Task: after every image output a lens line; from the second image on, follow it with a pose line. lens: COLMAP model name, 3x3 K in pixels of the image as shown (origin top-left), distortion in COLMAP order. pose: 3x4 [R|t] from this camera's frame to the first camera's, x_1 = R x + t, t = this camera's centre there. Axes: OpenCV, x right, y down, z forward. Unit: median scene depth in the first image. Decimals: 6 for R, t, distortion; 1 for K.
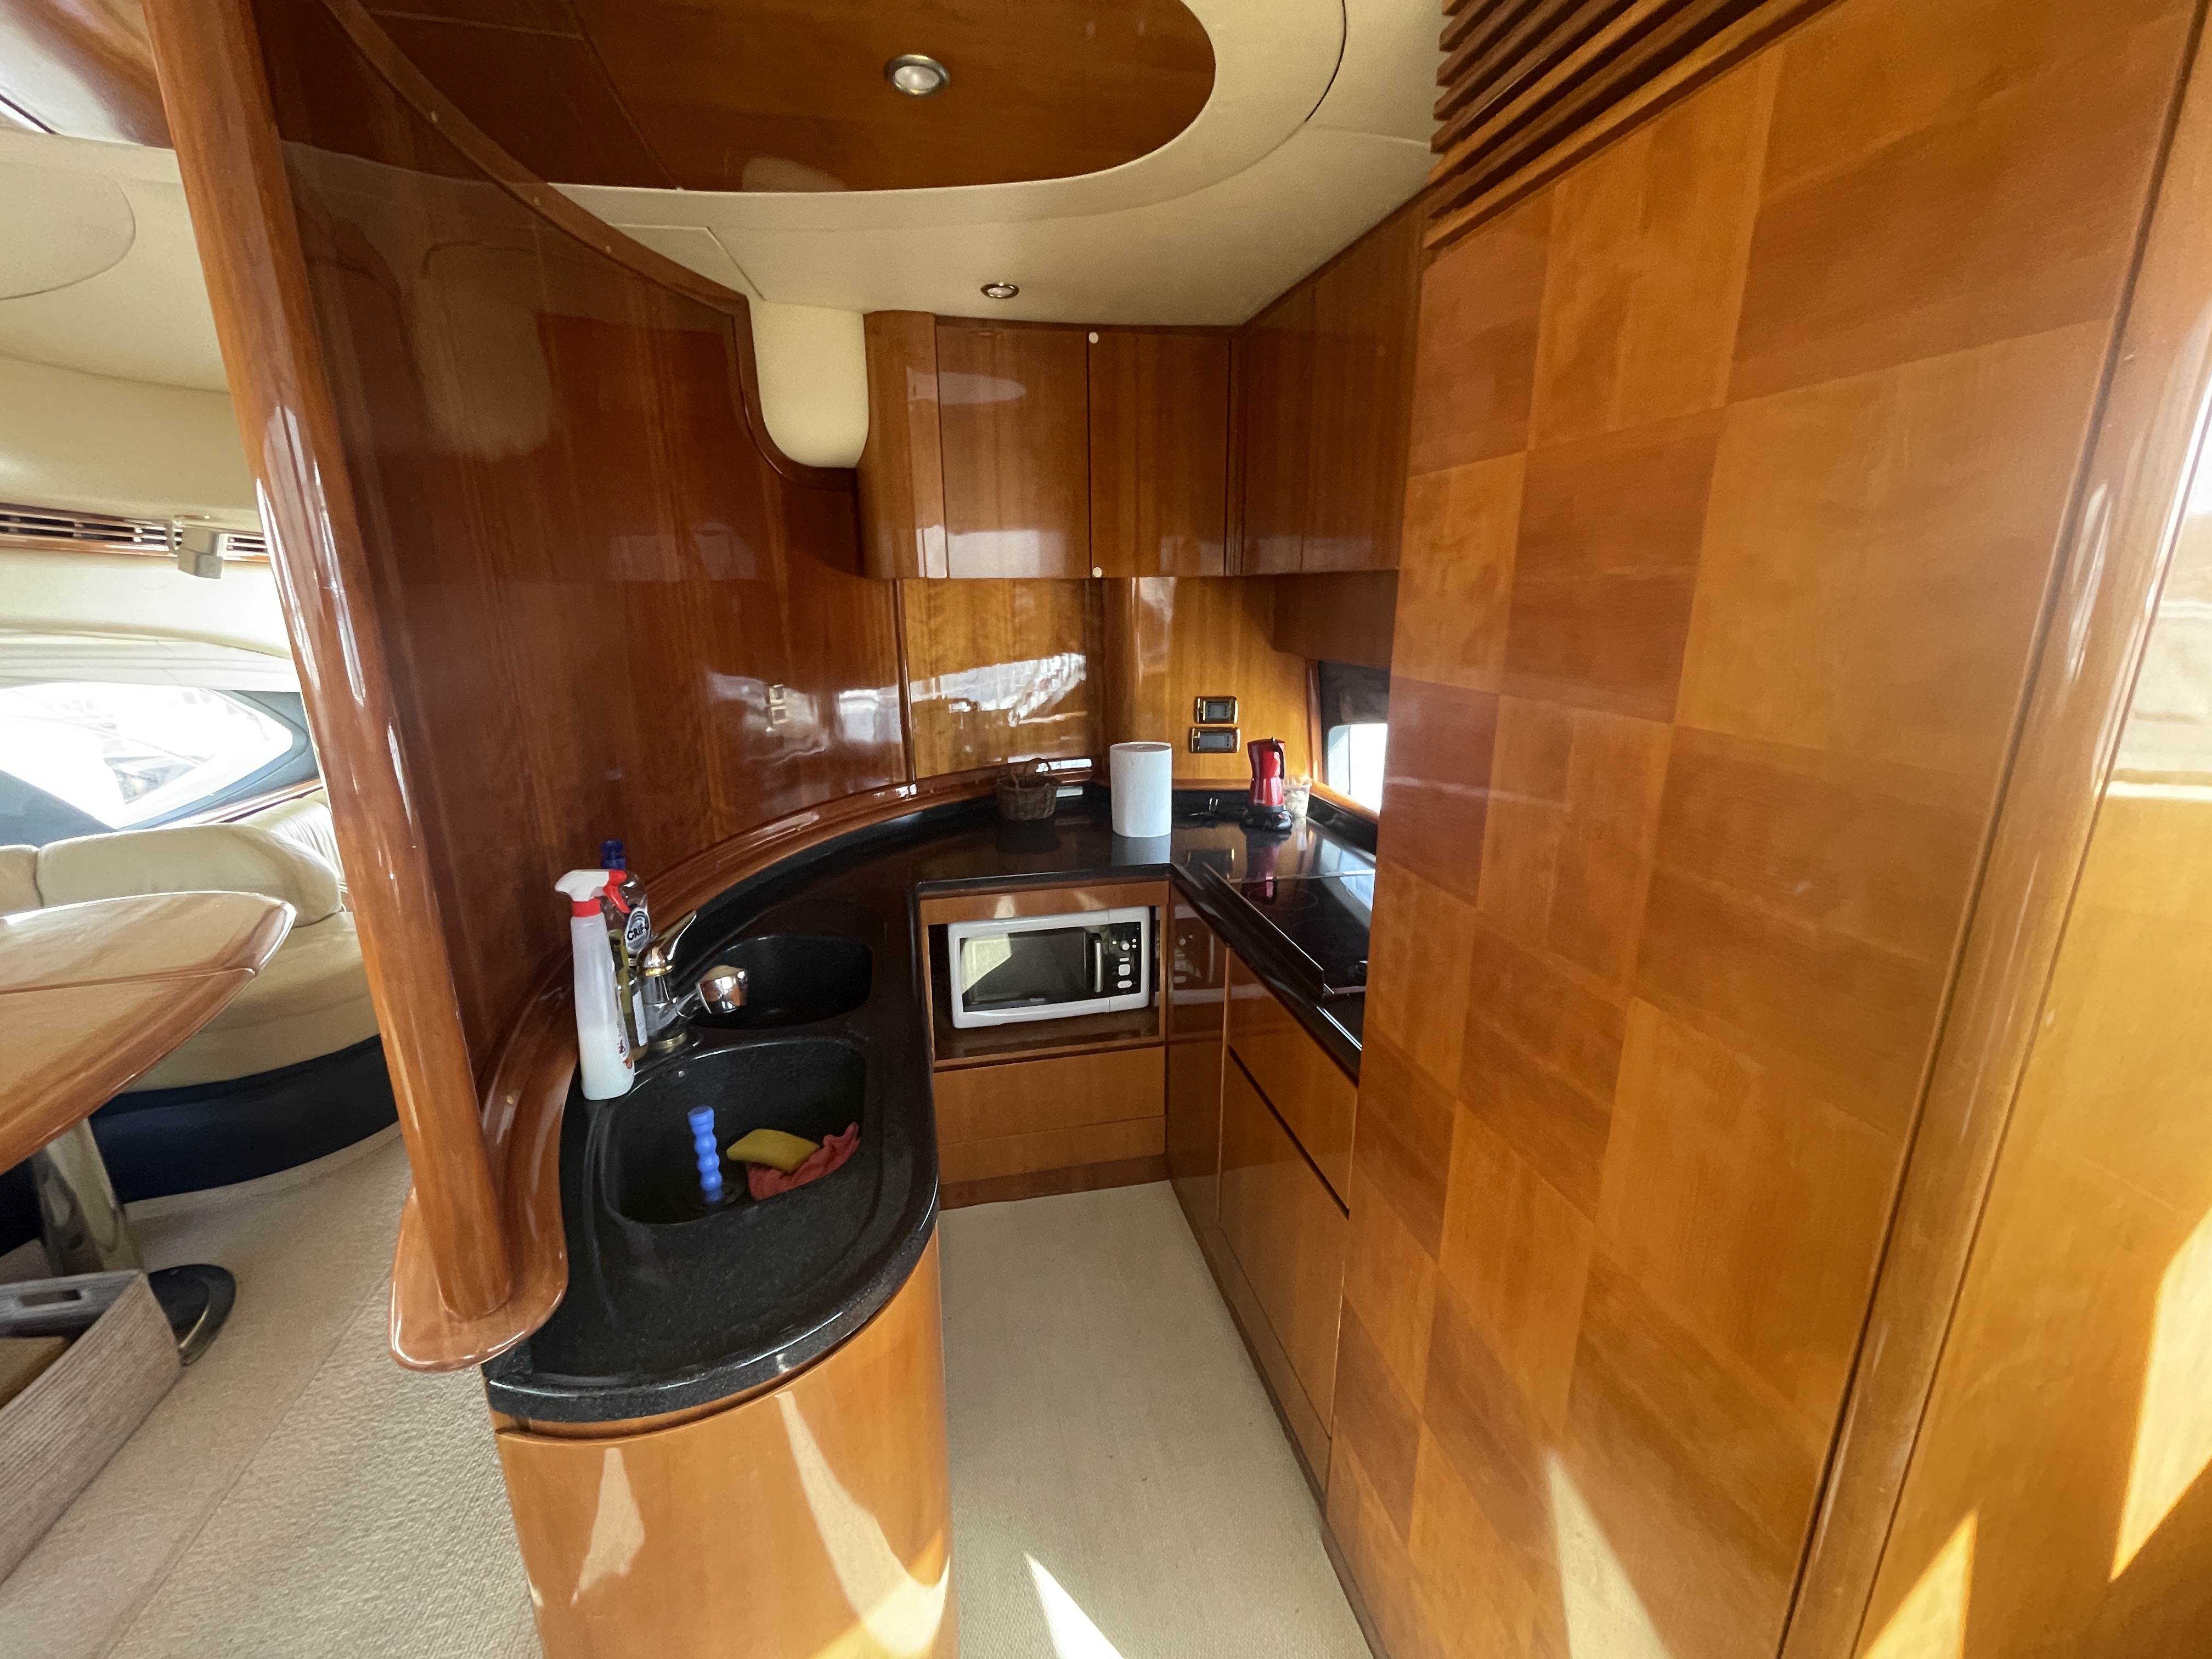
lens RADIAL K [[873.1, 0, 1106.0], [0, 873.1, 829.5], [0, 0, 1]] dist [-0.001417, 0.000697]
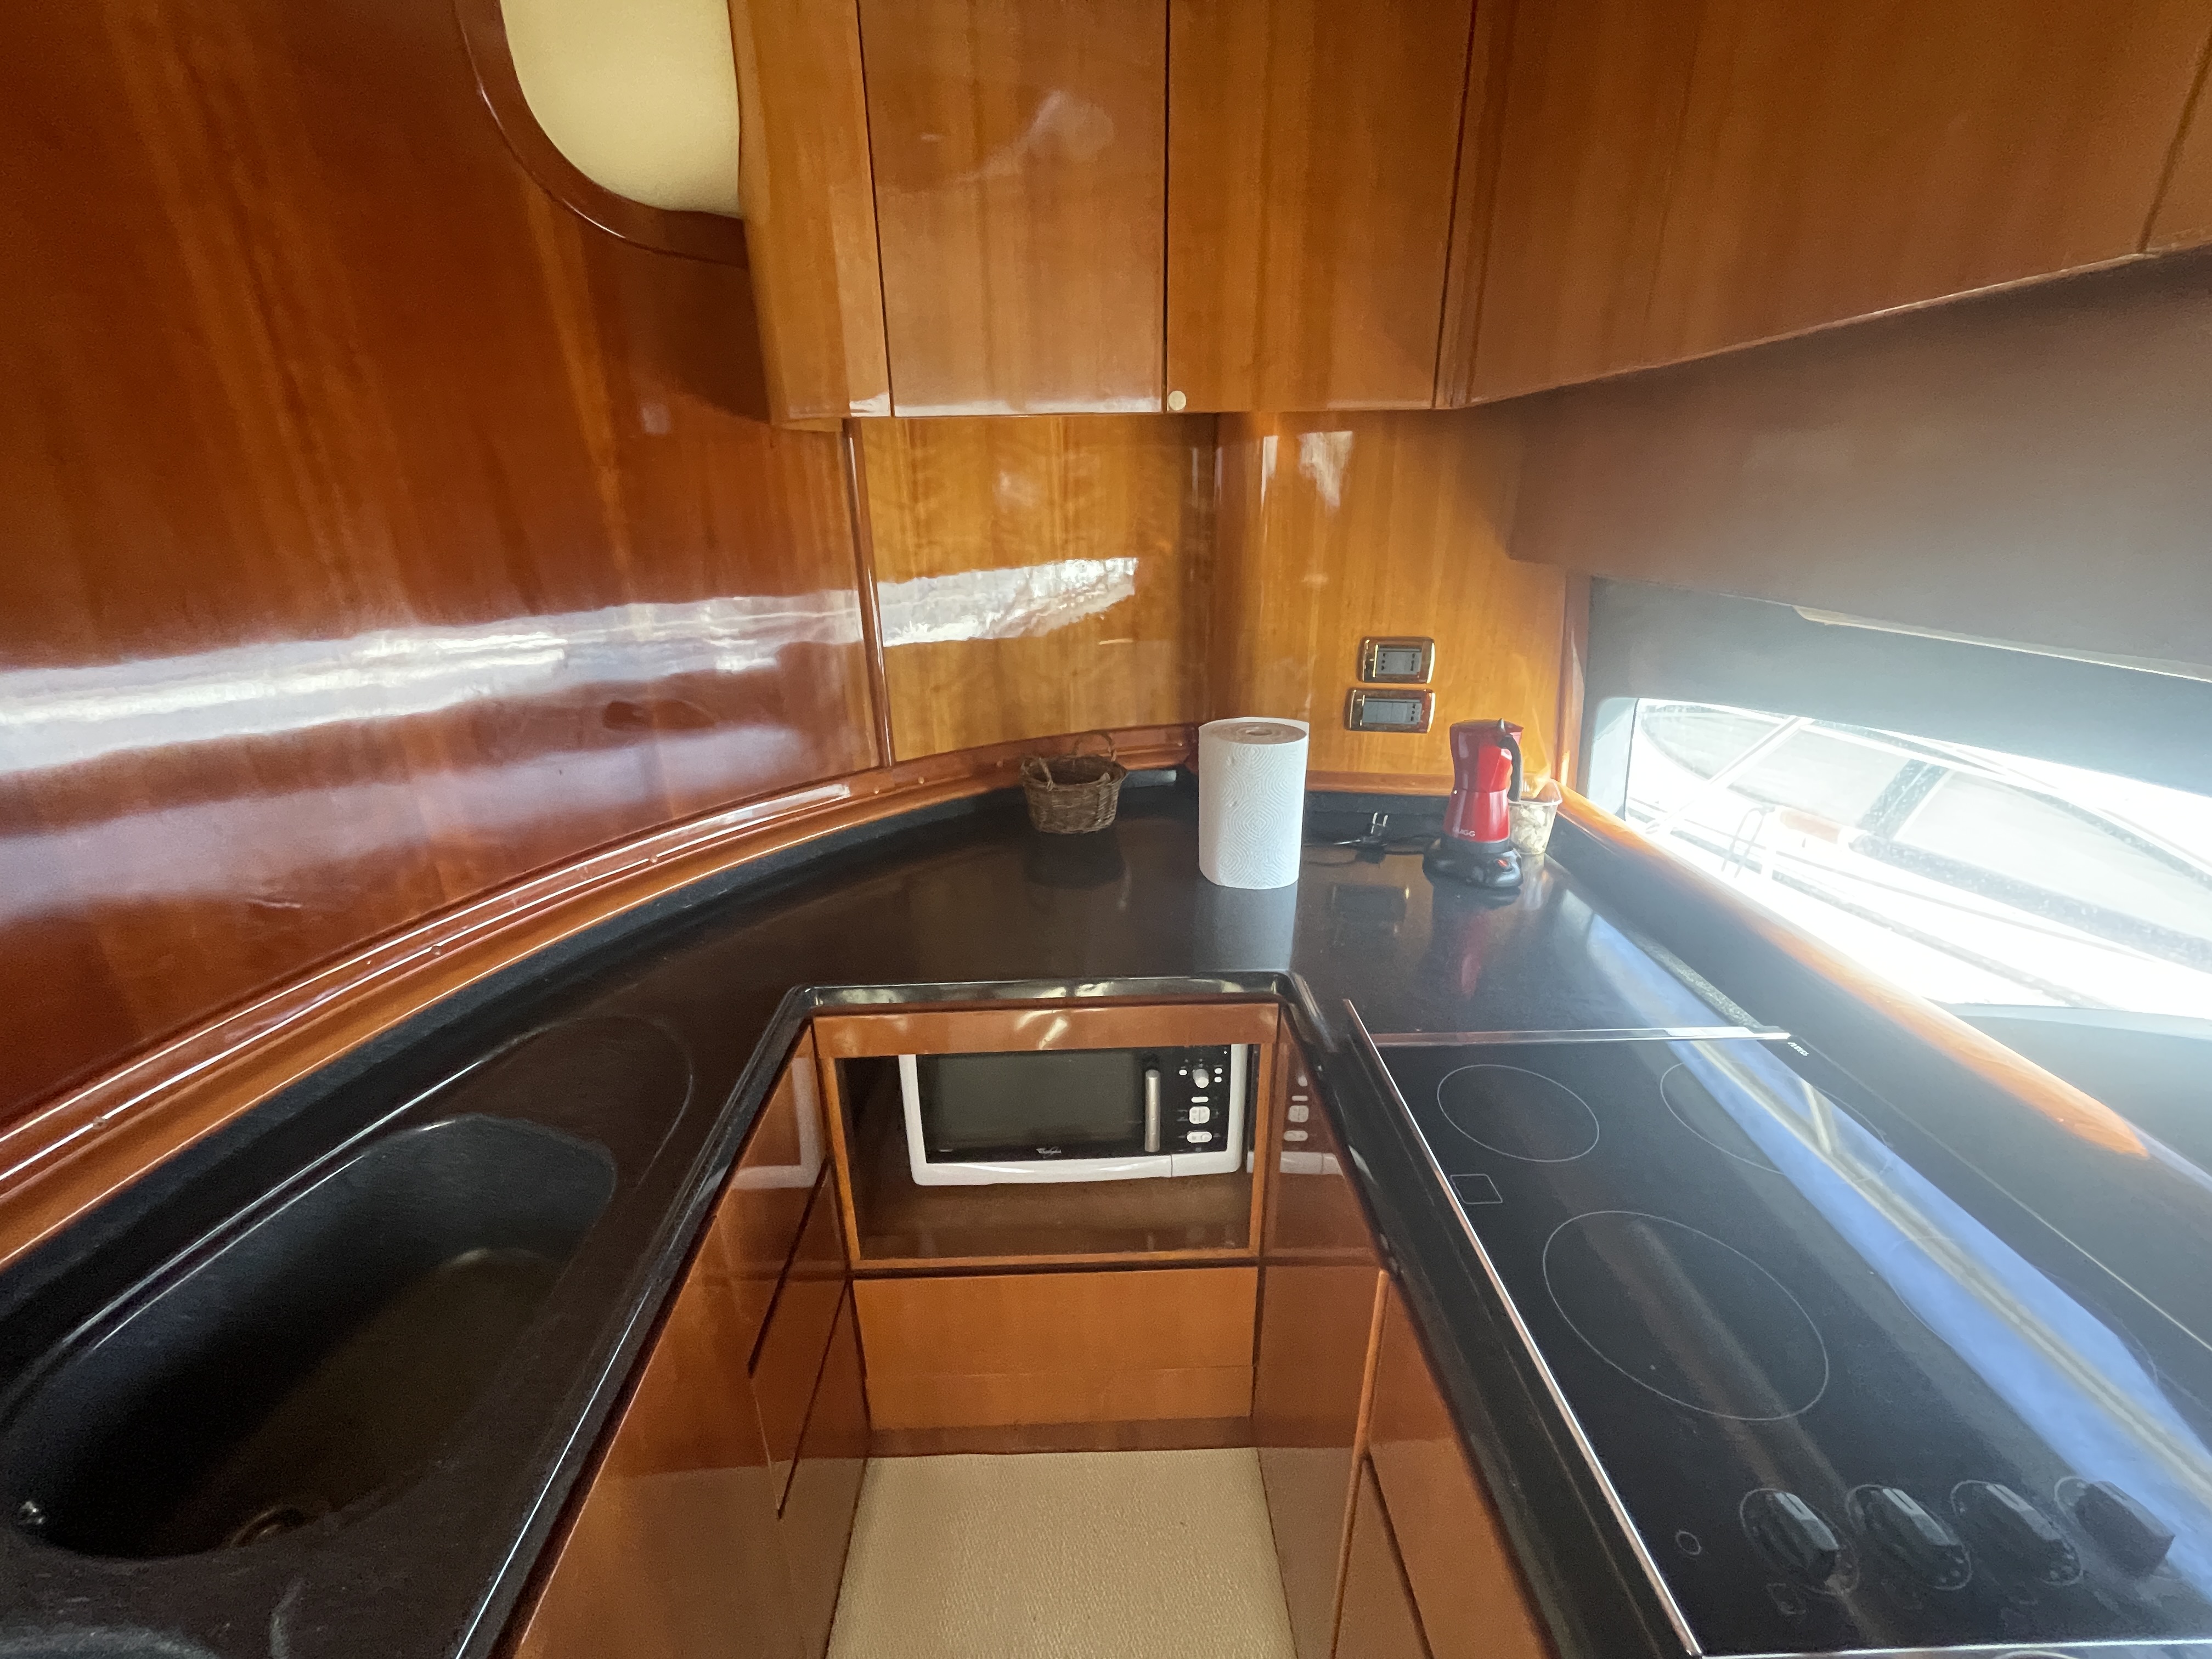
lens RADIAL K [[873.1, 0, 1106.0], [0, 873.1, 829.5], [0, 0, 1]] dist [-0.001417, 0.000697]
pose [[0.981747, 0.058573, -0.180948, 0.051197], [-0.040031, 0.993721, 0.104477, -0.083203], [0.185931, -0.095326, 0.977928, 0.409242]]
